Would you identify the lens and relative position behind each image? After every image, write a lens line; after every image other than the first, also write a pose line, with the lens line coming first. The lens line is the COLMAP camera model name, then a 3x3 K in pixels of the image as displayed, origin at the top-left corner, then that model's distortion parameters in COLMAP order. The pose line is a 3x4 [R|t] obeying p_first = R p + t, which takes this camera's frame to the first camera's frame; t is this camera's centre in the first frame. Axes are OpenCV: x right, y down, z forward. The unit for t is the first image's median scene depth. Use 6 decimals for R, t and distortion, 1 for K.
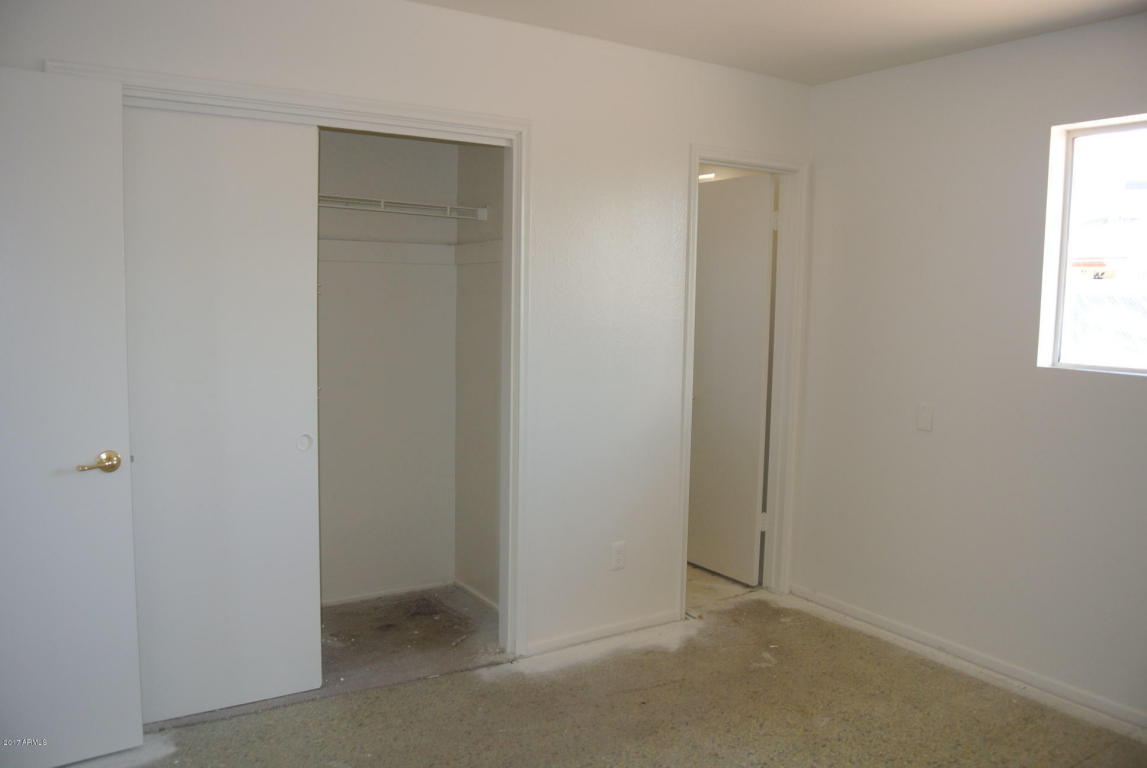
lens RADIAL K [[891.8, 0, 570.7], [0, 891.8, 384.8], [0, 0, 1]] dist [-0.091802, 0.046981]
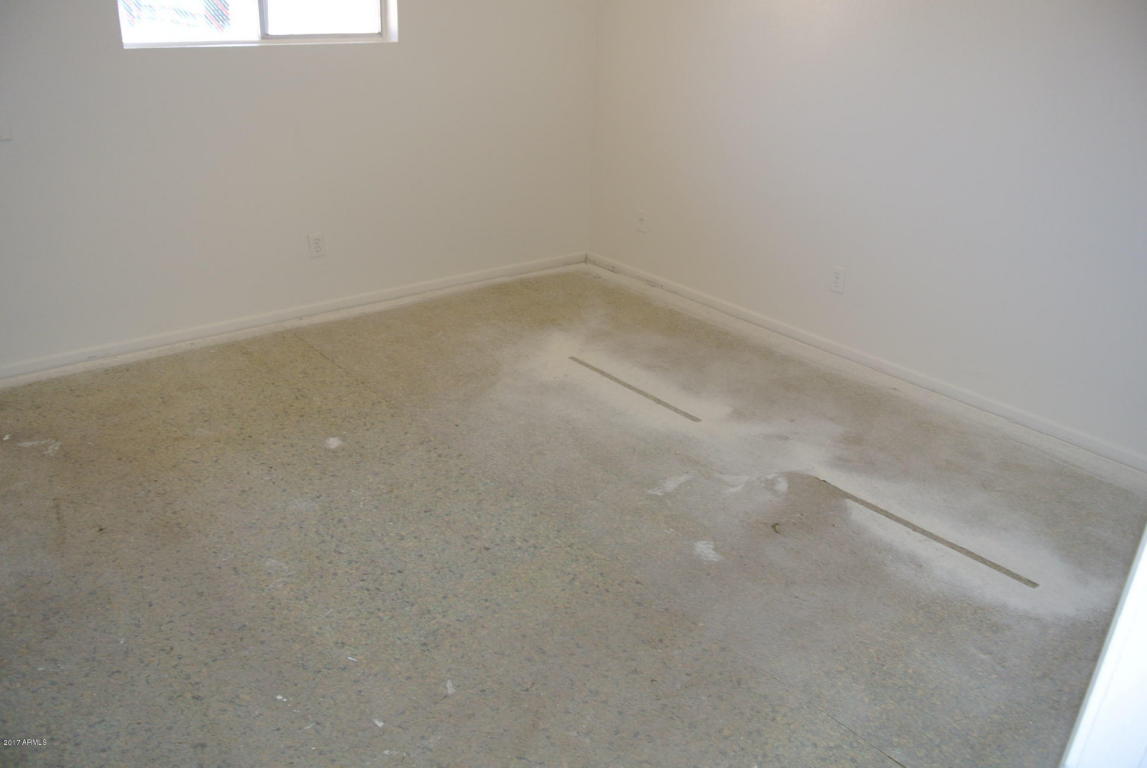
lens RADIAL K [[891.8, 0, 572.9], [0, 891.8, 379.3], [0, 0, 1]] dist [-0.091802, 0.046981]
pose [[-0.113795, -0.422308, 0.899281, -0.603554], [0.060289, 0.900558, 0.430536, -0.078935], [-0.991673, 0.103209, -0.077019, 0.592701]]
